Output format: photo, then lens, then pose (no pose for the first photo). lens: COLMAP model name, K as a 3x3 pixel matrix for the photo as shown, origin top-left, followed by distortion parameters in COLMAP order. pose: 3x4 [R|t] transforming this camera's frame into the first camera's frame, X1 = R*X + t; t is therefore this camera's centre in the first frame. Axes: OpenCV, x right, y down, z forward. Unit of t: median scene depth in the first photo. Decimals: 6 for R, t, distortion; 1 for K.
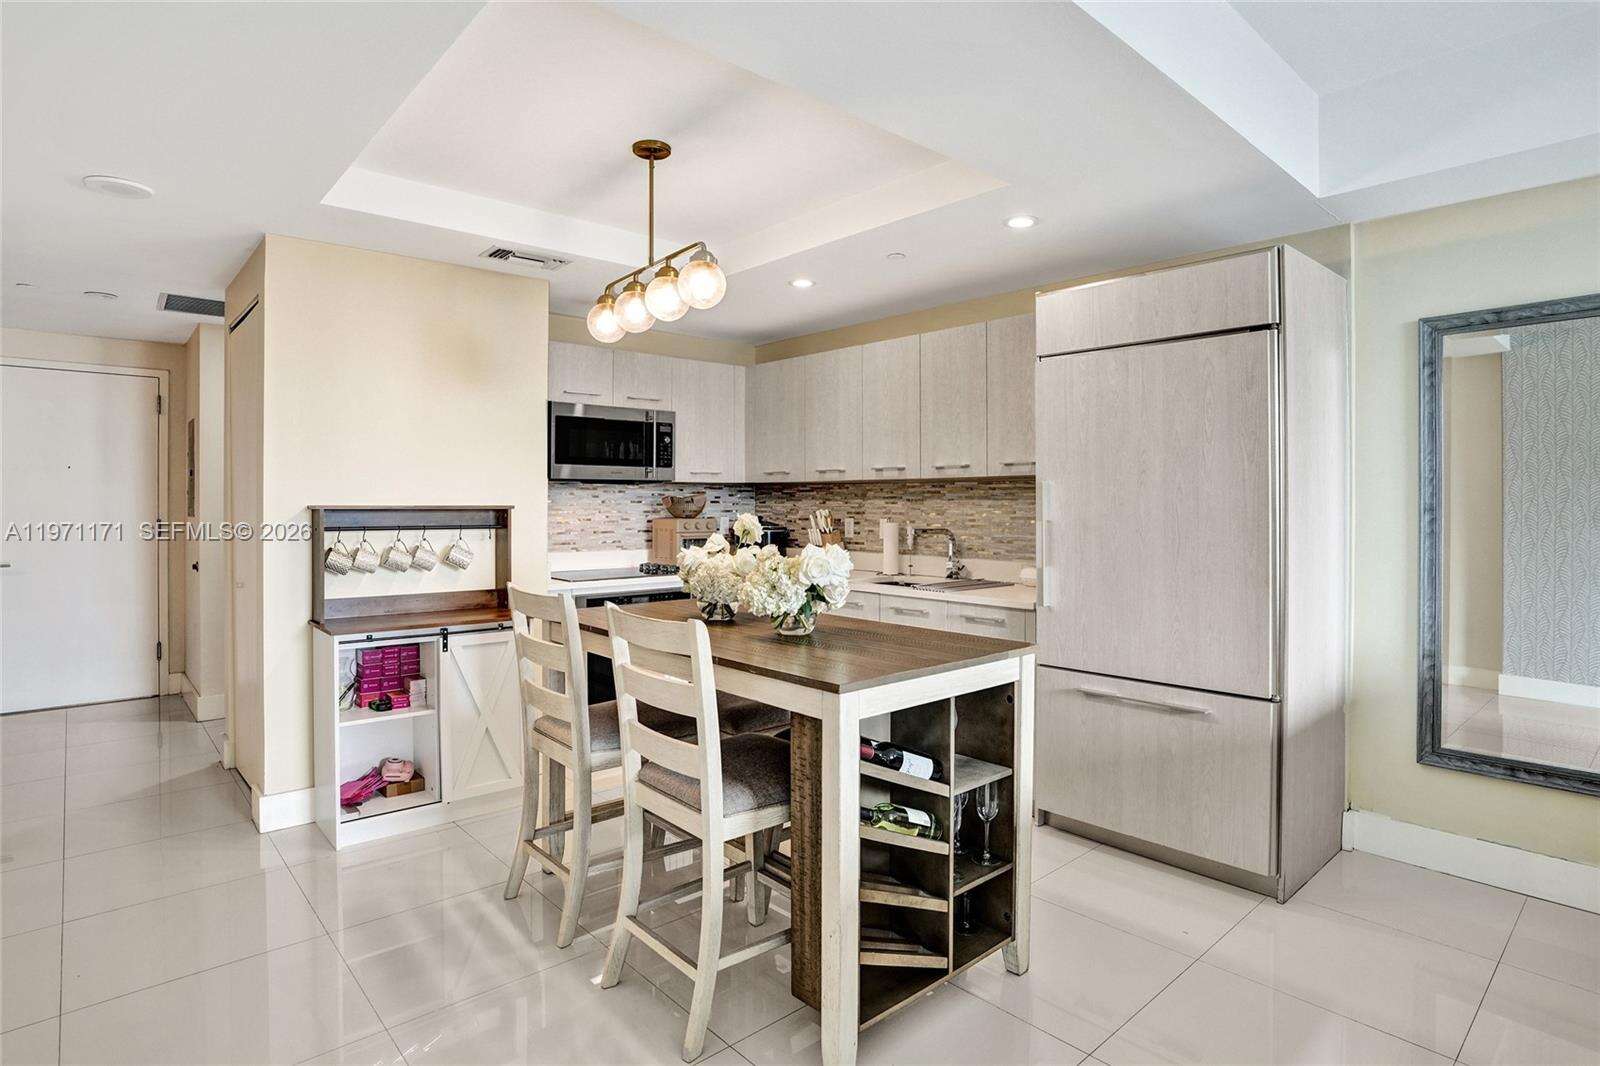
lens RADIAL K [[815.6, 0, 812.9], [0, 815.6, 503.2], [0, 0, 1]] dist [-0.031042, 0.003602]
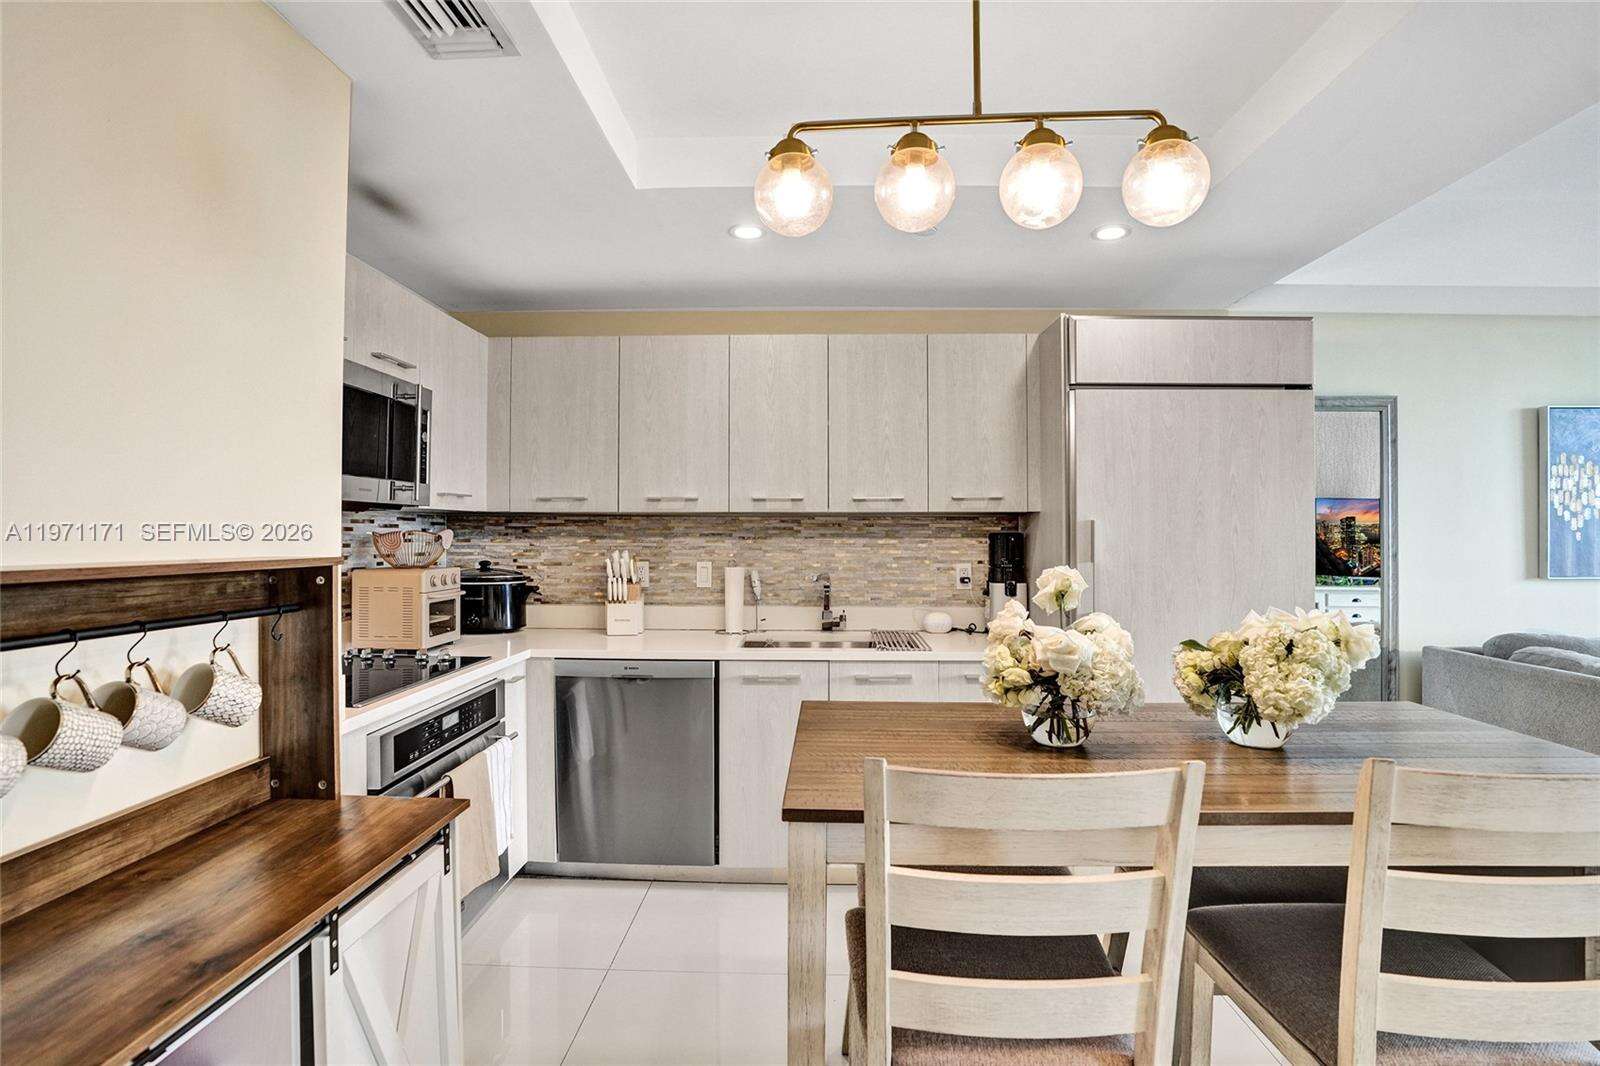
lens RADIAL K [[762.1, 0, 802.5], [0, 762.1, 527.4], [0, 0, 1]] dist [-0.034249, 0.004632]
pose [[0.694505, 0.007273, 0.719452, -0.401503], [0.001650, 0.999930, -0.011701, -0.005778], [-0.719486, 0.009314, 0.694444, 0.455805]]
